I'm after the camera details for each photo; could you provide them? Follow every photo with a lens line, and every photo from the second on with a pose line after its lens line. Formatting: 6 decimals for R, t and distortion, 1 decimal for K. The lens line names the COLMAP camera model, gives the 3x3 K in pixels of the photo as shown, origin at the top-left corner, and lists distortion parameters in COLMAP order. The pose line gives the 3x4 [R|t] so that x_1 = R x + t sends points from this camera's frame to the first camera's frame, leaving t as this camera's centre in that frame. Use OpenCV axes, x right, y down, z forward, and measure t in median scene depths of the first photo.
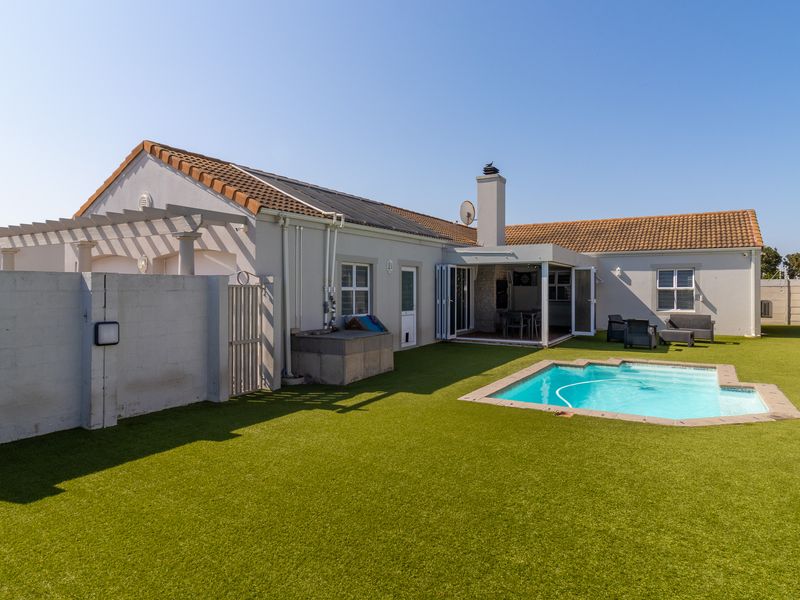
lens RADIAL K [[502.9, 0, 403.7], [0, 502.9, 282.8], [0, 0, 1]] dist [0.001769, 0.000224]
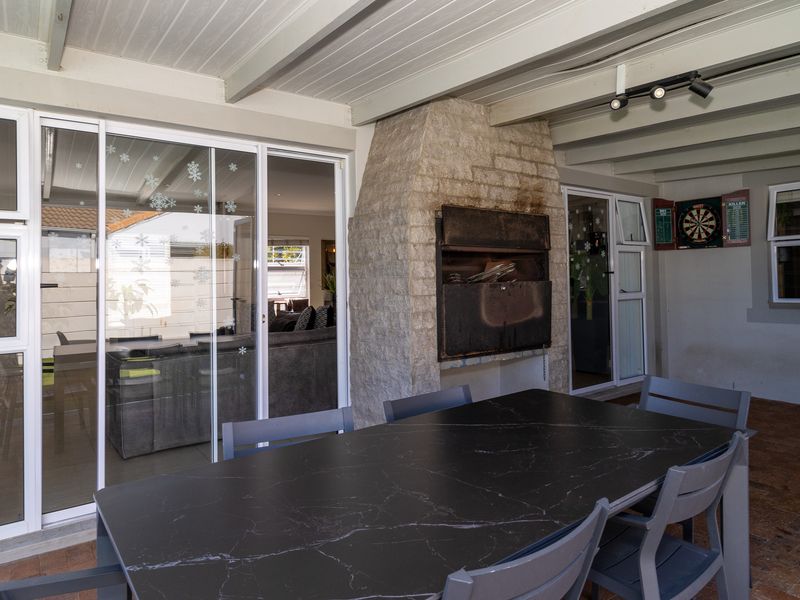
lens RADIAL K [[515.1, 0, 420.3], [0, 515.1, 275.6], [0, 0, 1]] dist [0.000670, -0.000215]
pose [[0.922743, -0.026405, -0.384511, 0.332770], [0.027865, 0.999610, -0.001776, 0.027180], [0.384408, -0.009076, 0.923119, 1.091630]]
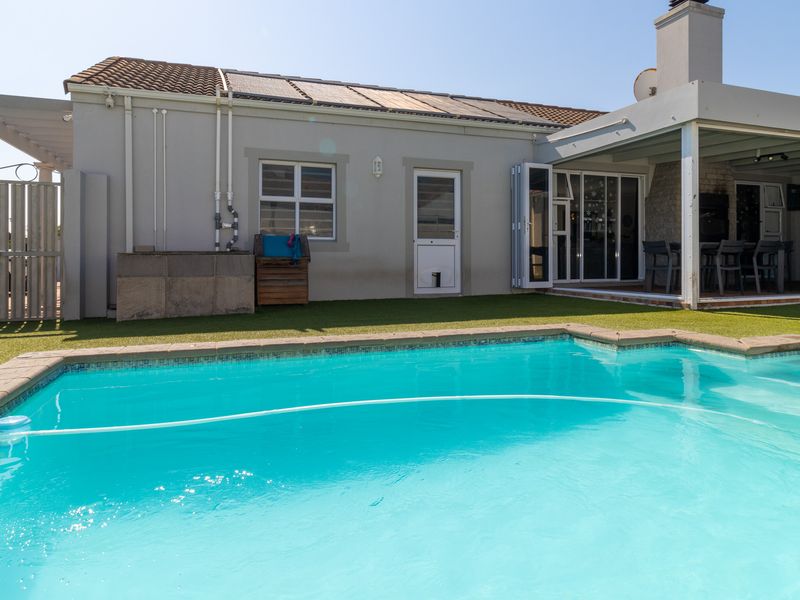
lens RADIAL K [[499.9, 0, 384.8], [0, 499.9, 258.8], [0, 0, 1]] dist [0.002109, 0.000352]
pose [[0.753155, -0.006291, -0.657813, 0.392735], [0.010966, 0.999935, 0.002993, 0.081807], [0.657752, -0.009468, 0.753175, 0.491343]]
